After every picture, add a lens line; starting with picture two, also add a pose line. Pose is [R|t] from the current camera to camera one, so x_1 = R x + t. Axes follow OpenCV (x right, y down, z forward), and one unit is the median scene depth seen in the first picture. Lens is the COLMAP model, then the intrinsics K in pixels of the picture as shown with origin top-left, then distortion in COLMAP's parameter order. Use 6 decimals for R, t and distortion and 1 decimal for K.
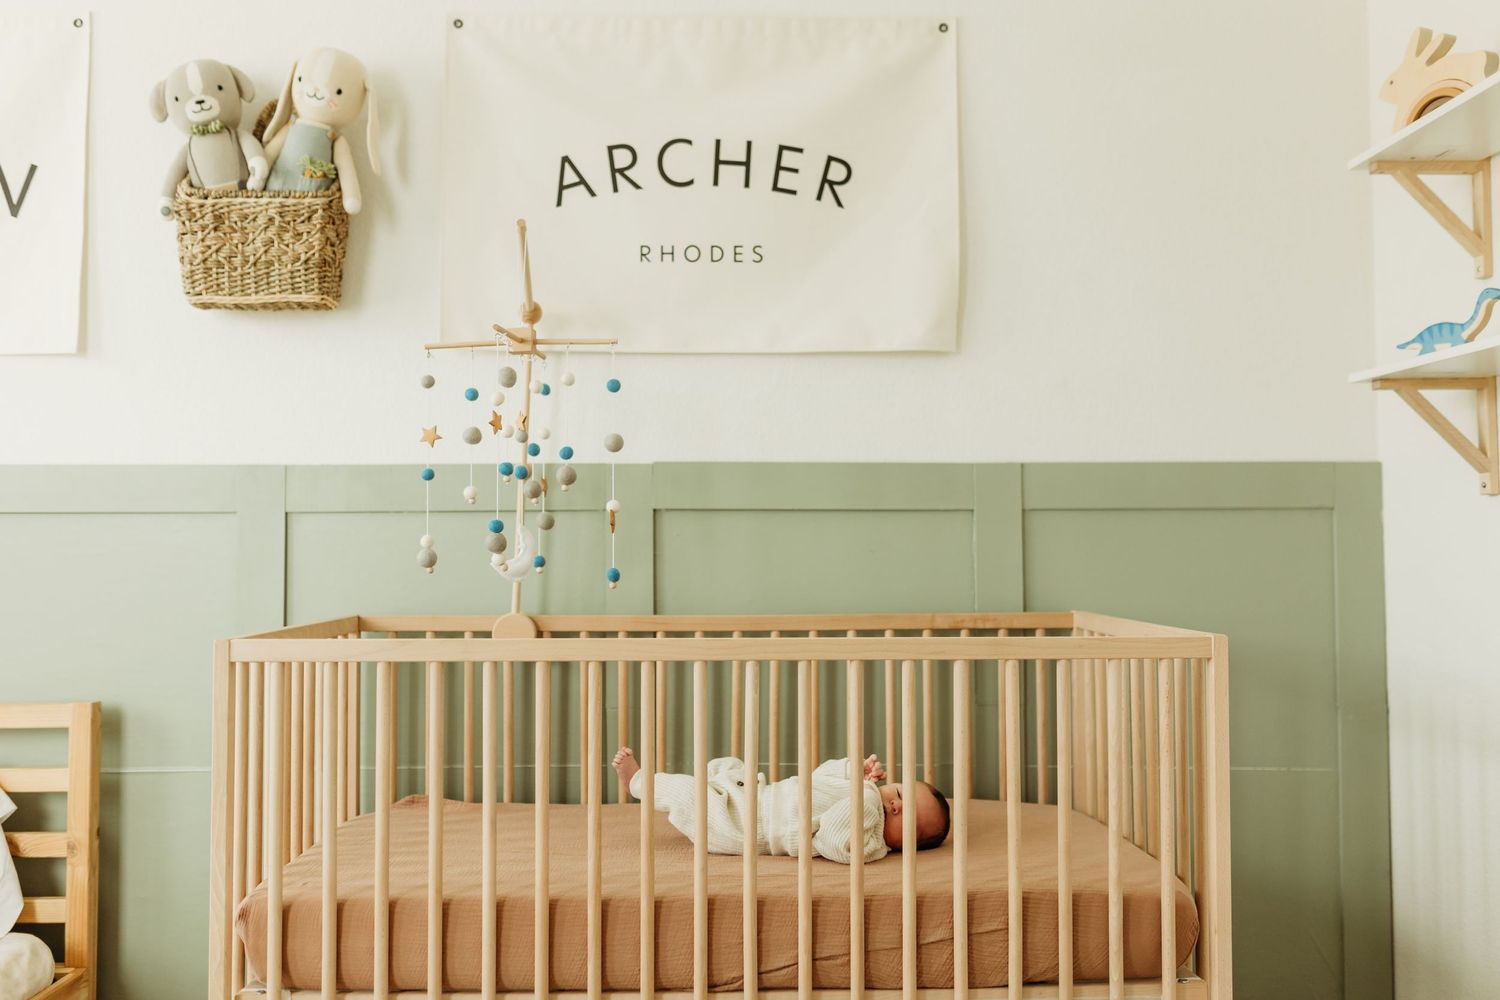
lens RADIAL K [[1399.3, 0, 748.8], [0, 1399.3, 497.0], [0, 0, 1]] dist [-0.000162, -0.007262]
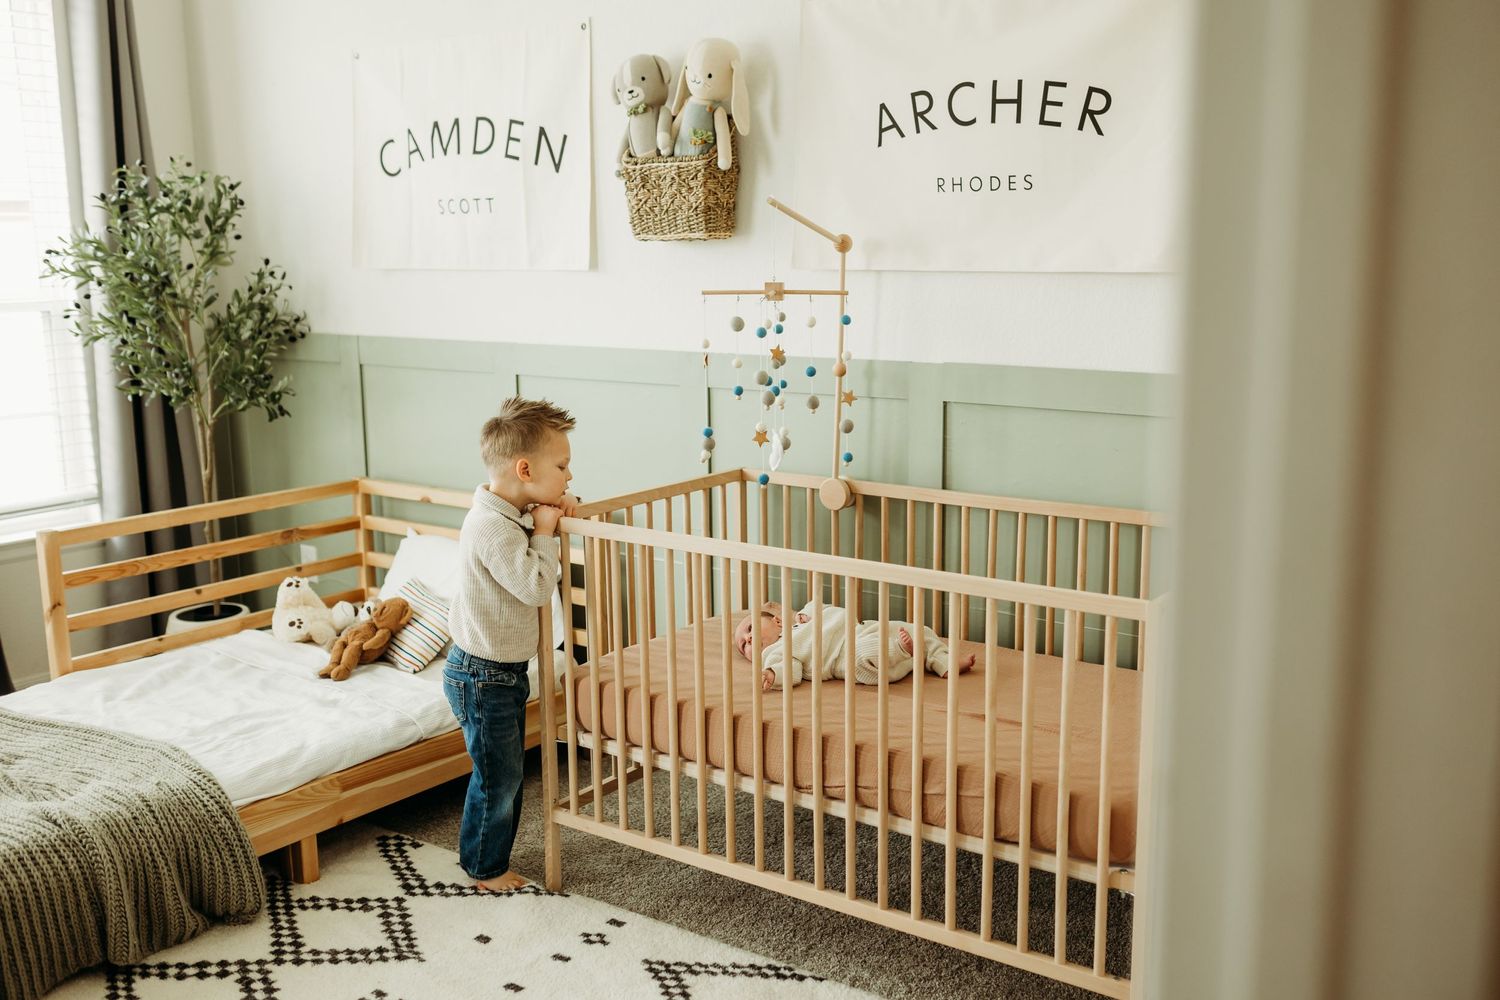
lens RADIAL K [[1399.3, 0, 748.8], [0, 1399.3, 497.0], [0, 0, 1]] dist [-0.000162, -0.007262]
pose [[0.793429, 0.103273, -0.599837, 0.532713], [0.029145, 0.977924, 0.206919, -0.166134], [0.607964, -0.181658, 0.772903, -0.055912]]
